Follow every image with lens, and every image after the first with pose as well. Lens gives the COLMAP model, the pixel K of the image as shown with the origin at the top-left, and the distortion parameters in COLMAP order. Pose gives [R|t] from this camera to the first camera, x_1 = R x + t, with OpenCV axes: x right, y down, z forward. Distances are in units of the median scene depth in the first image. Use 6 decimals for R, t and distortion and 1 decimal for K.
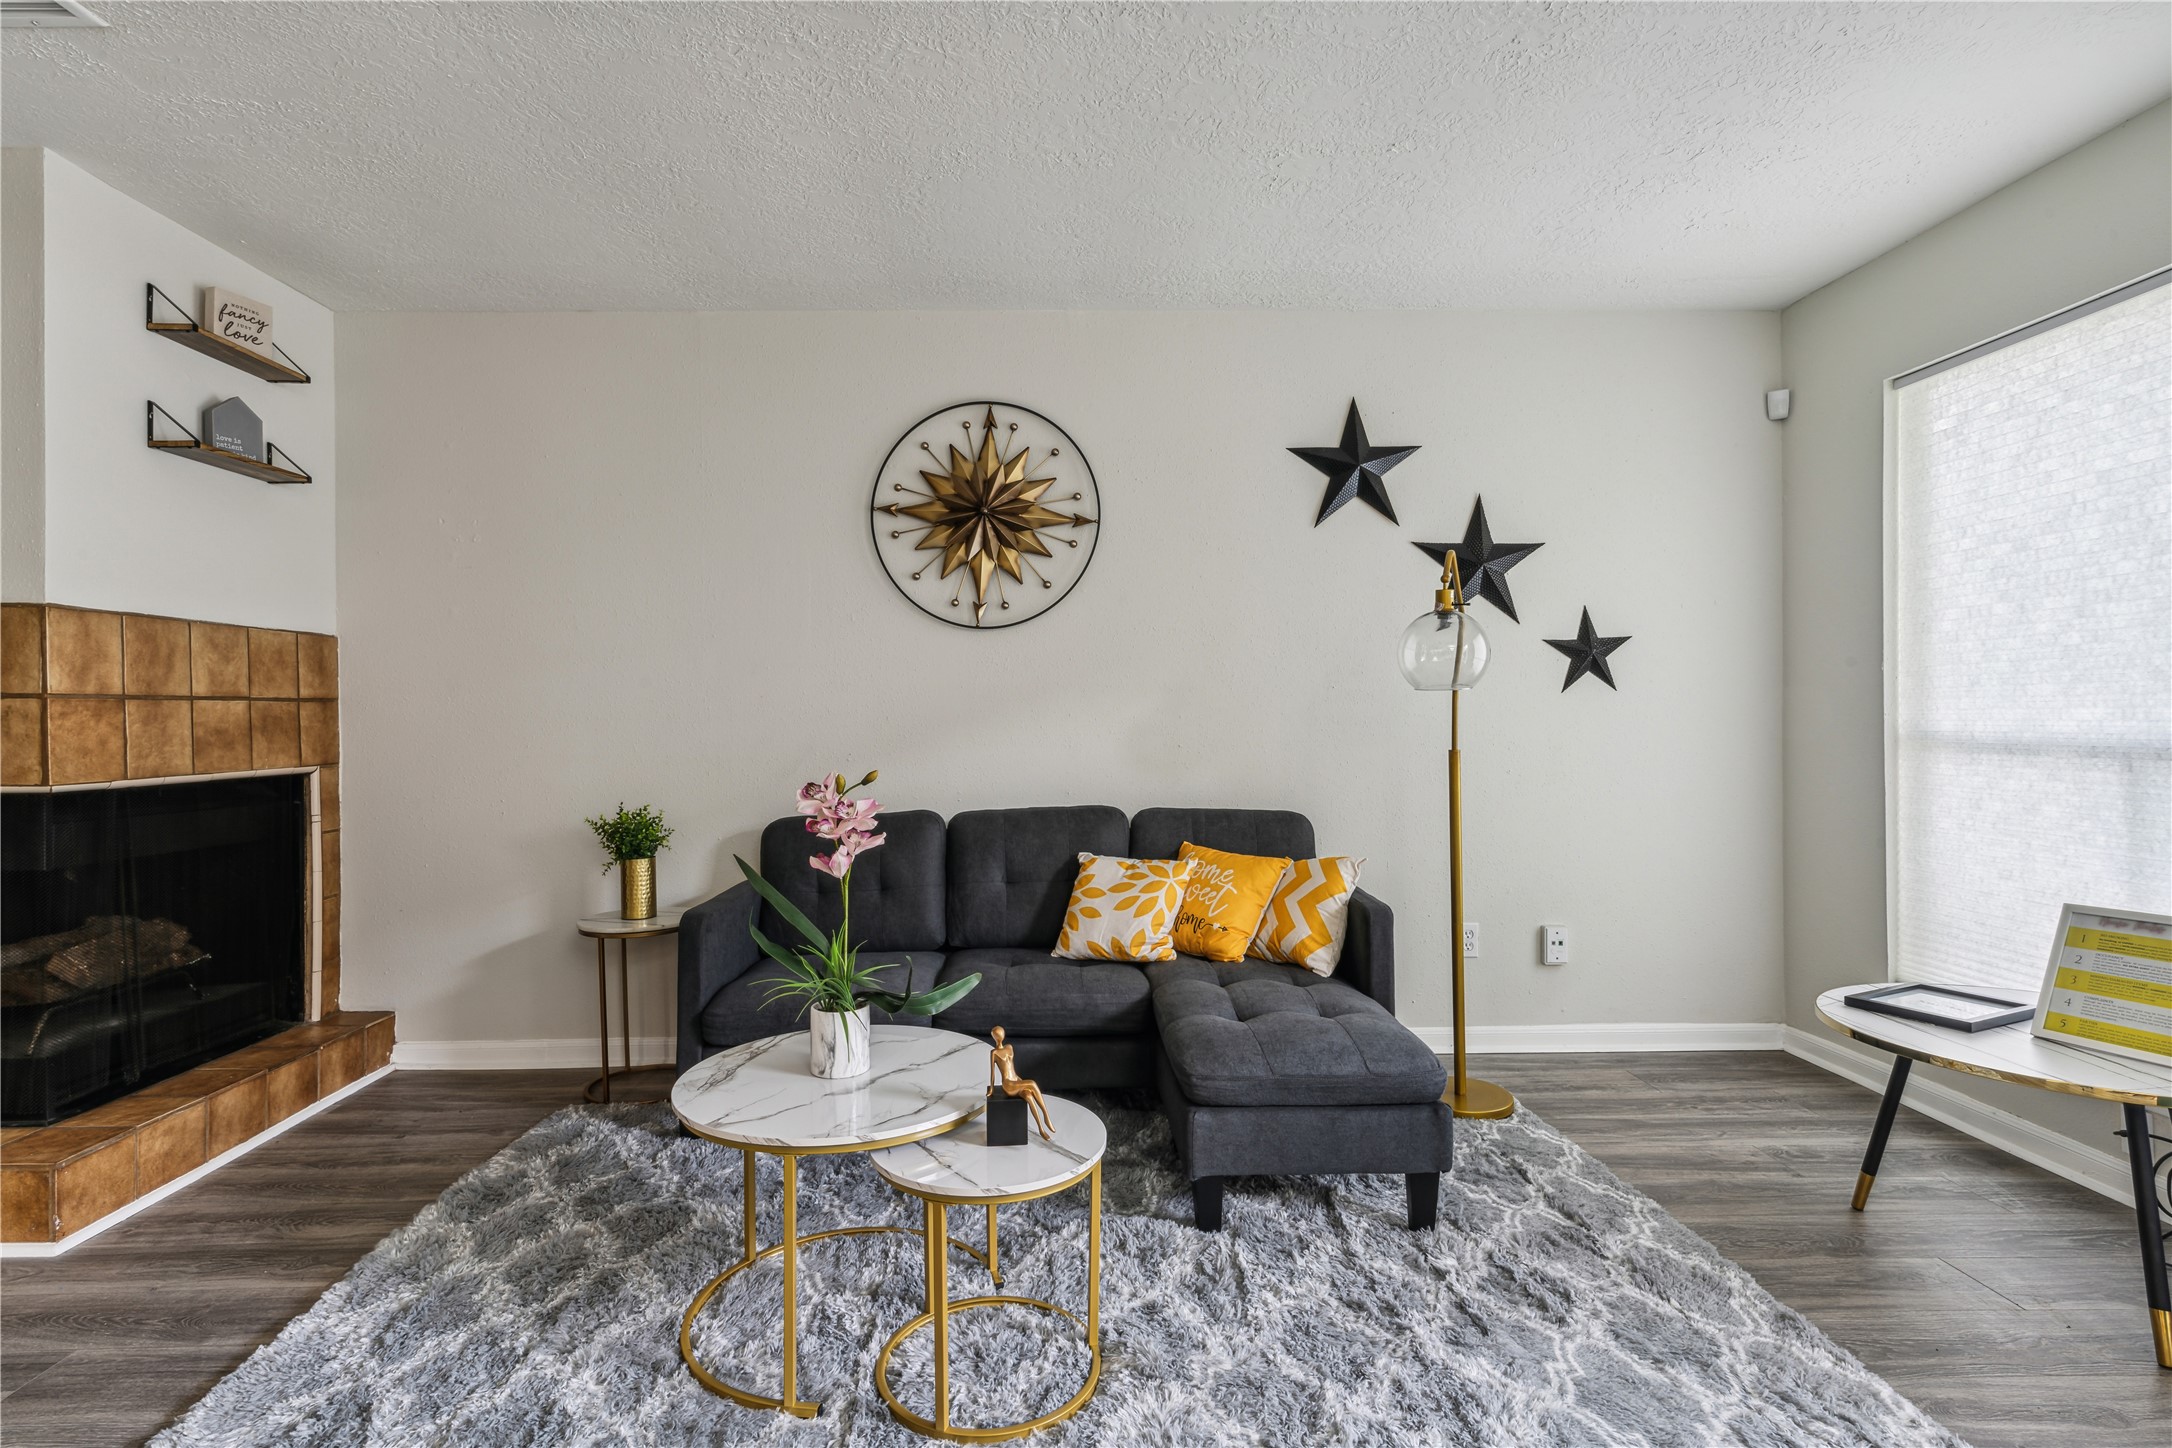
lens RADIAL K [[1069.0, 0, 1067.9], [0, 1069.0, 714.8], [0, 0, 1]] dist [0.003504, 0.002160]
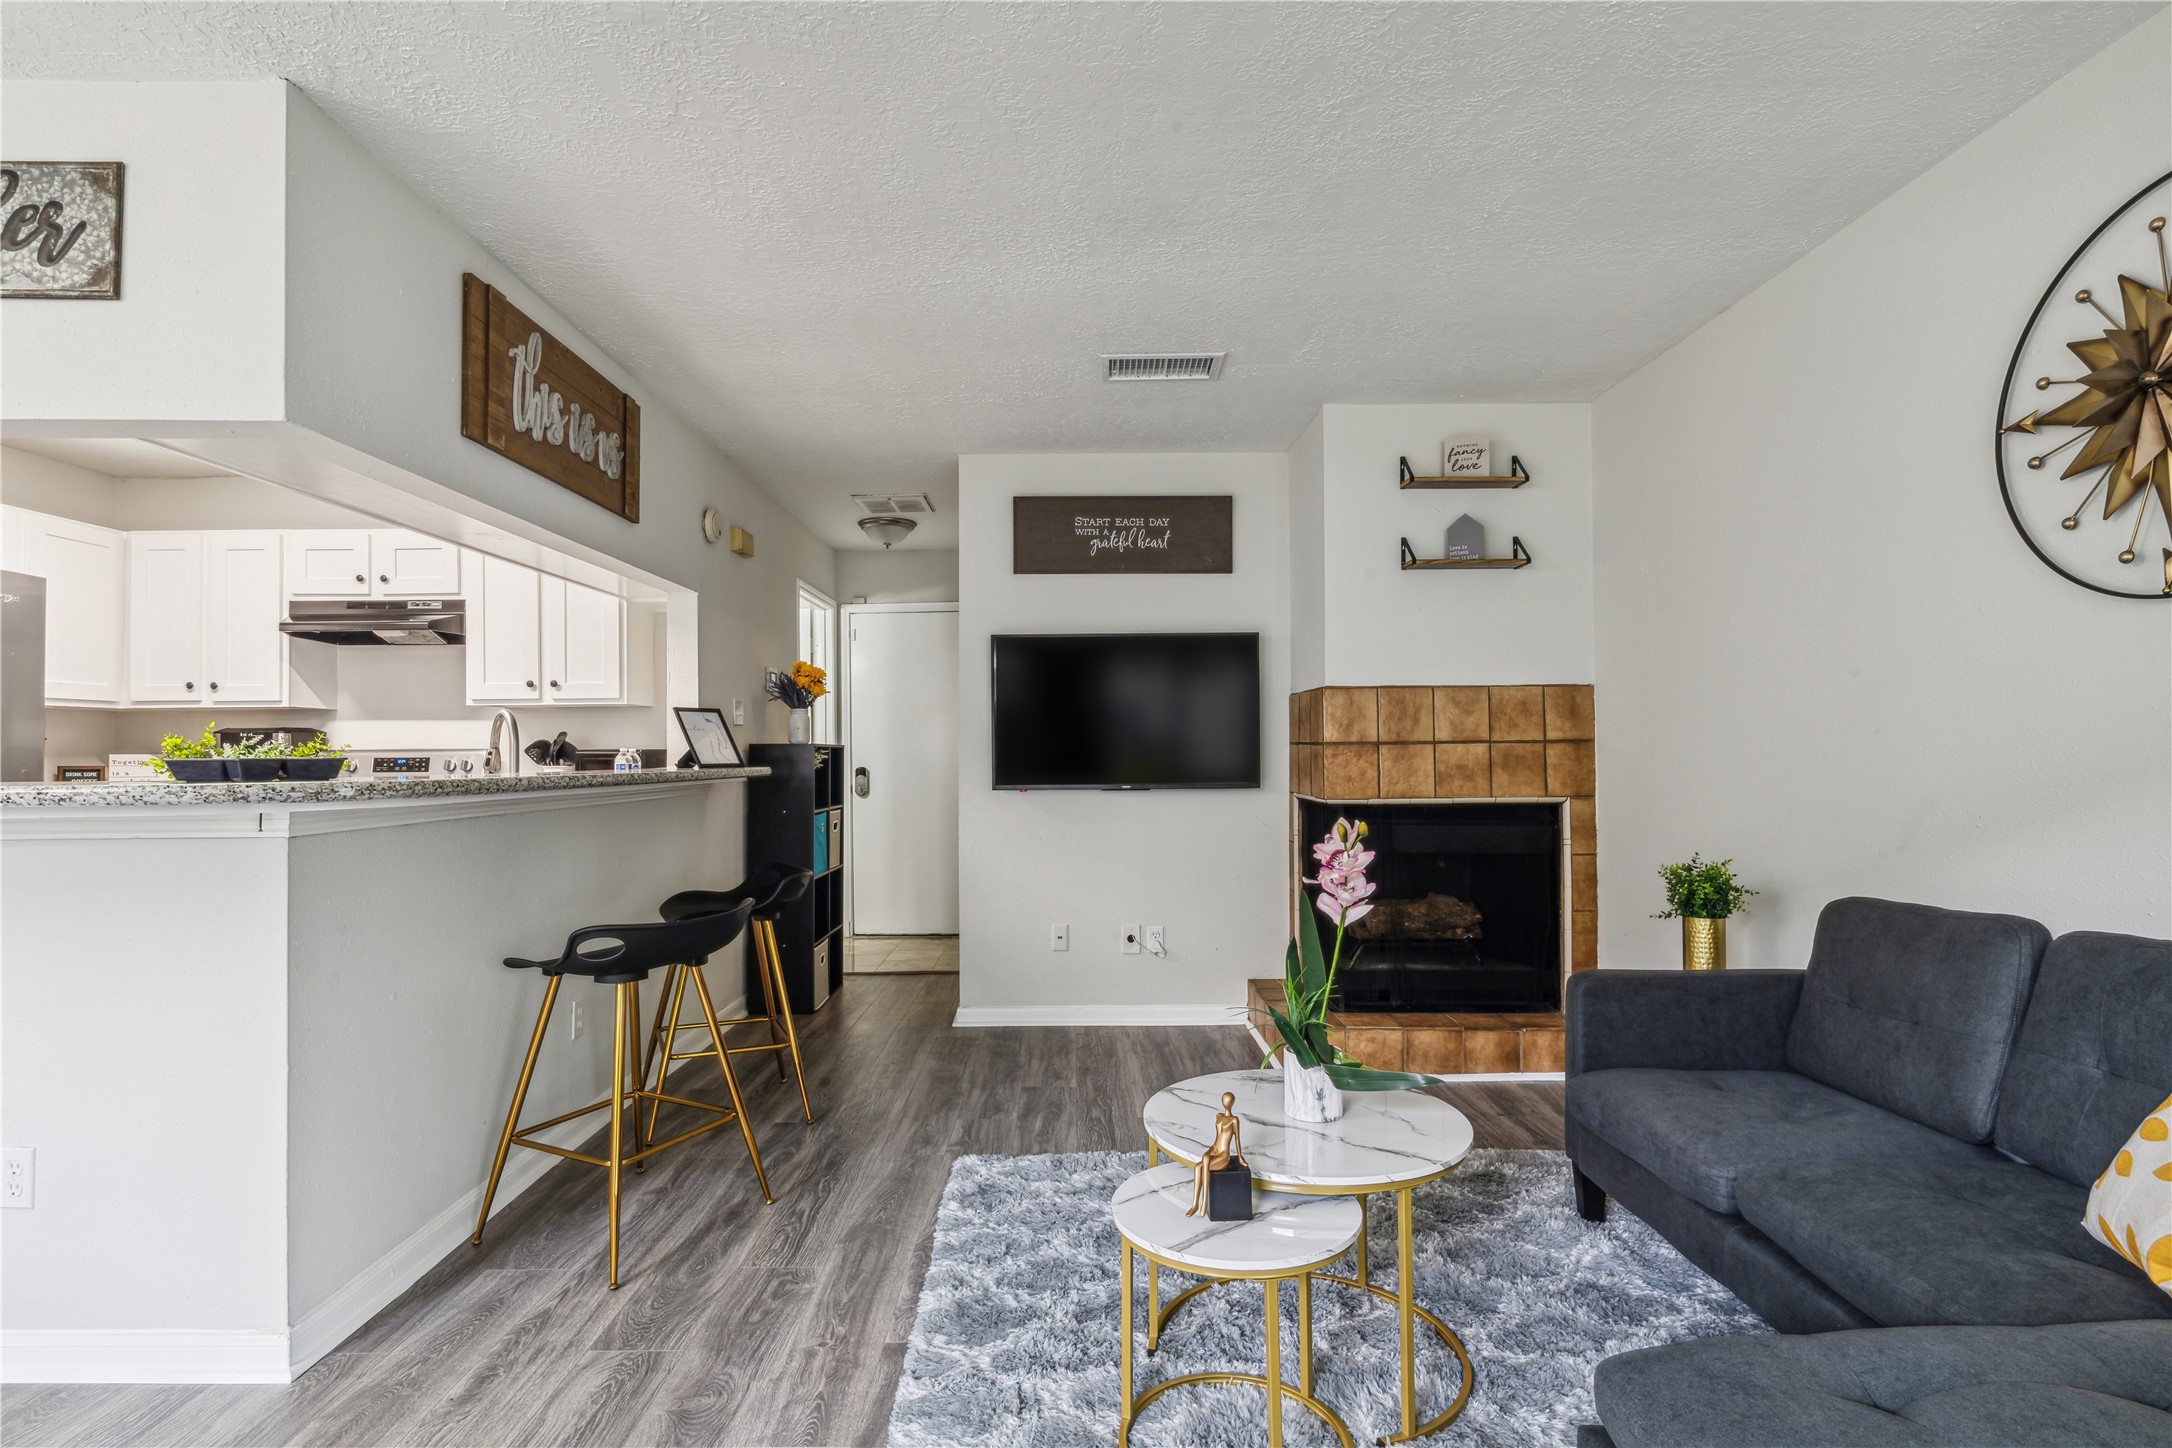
lens RADIAL K [[1069.0, 0, 1070.0], [0, 1069.0, 741.8], [0, 0, 1]] dist [0.003504, 0.002160]
pose [[-0.021487, -0.008087, -0.999736, 0.513591], [0.006528, 0.999945, -0.008229, -0.007503], [0.999748, -0.006703, -0.021433, 0.506248]]
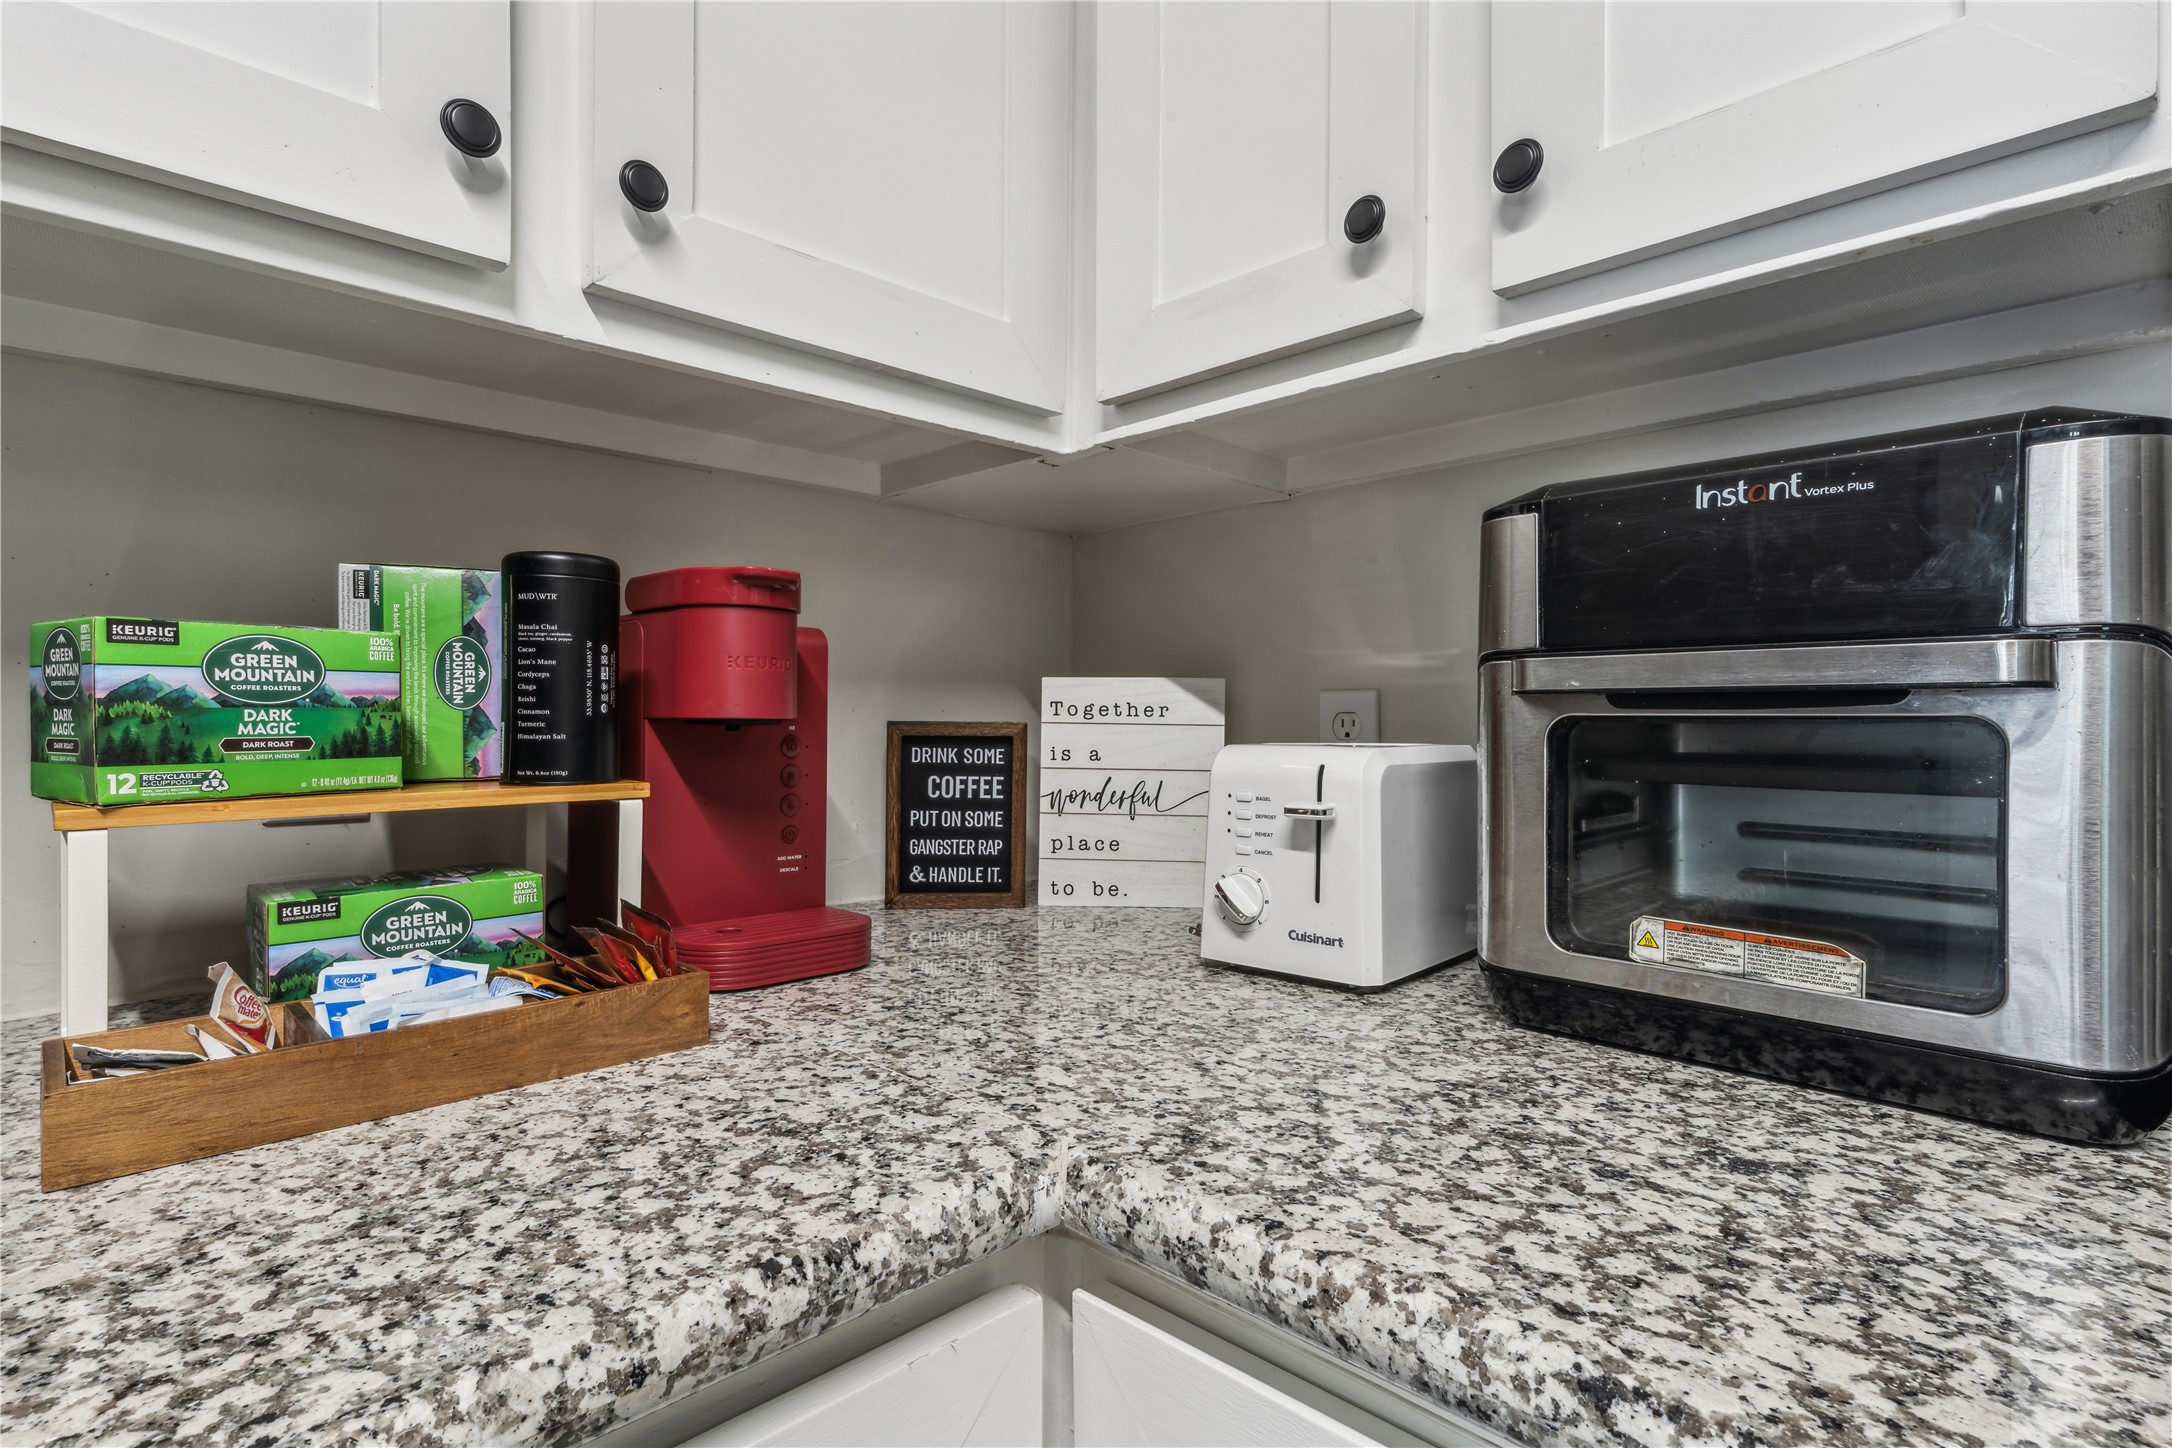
lens RADIAL K [[1069.0, 0, 1071.2], [0, 1069.0, 737.9], [0, 0, 1]] dist [0.003504, 0.002160]
pose [[-0.729494, 0.013378, -0.683856, -0.698351], [-0.000438, 0.999799, 0.020026, 0.003224], [0.683987, 0.014908, -0.729342, -0.582070]]
